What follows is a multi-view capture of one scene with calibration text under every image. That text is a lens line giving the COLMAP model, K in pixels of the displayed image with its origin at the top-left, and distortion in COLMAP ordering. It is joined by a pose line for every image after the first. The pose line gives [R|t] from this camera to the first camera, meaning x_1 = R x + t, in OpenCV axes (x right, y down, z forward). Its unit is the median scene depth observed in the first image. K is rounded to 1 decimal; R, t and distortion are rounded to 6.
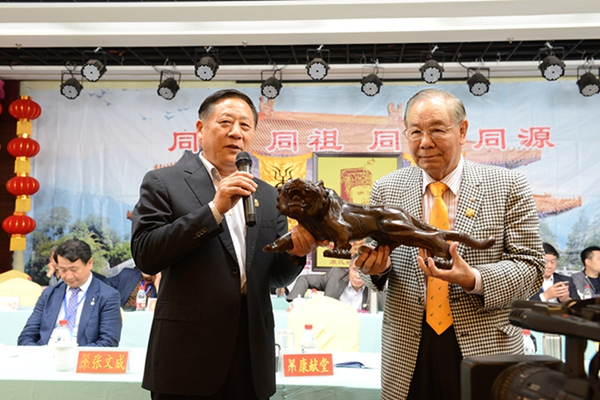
lens RADIAL K [[707.8, 0, 295.4], [0, 707.8, 202.2], [0, 0, 1]] dist [0.118683, 0.000000]
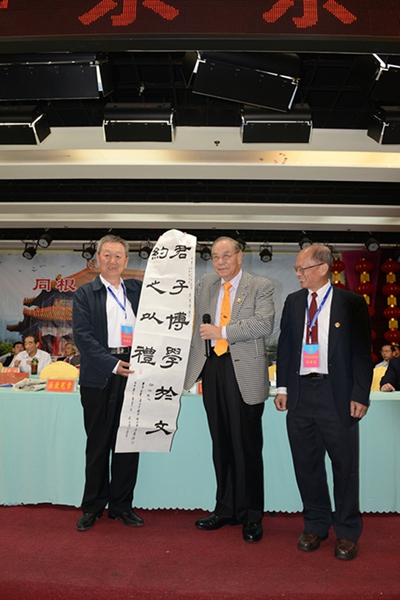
lens RADIAL K [[435.8, 0, 198.8], [0, 435.8, 299.5], [0, 0, 1]] dist [-0.025018, -0.006330]
pose [[0.998905, 0.012691, 0.045035, 0.186285], [-0.009361, 0.997258, -0.073409, 0.025314], [-0.045843, 0.072907, 0.996285, -0.055299]]
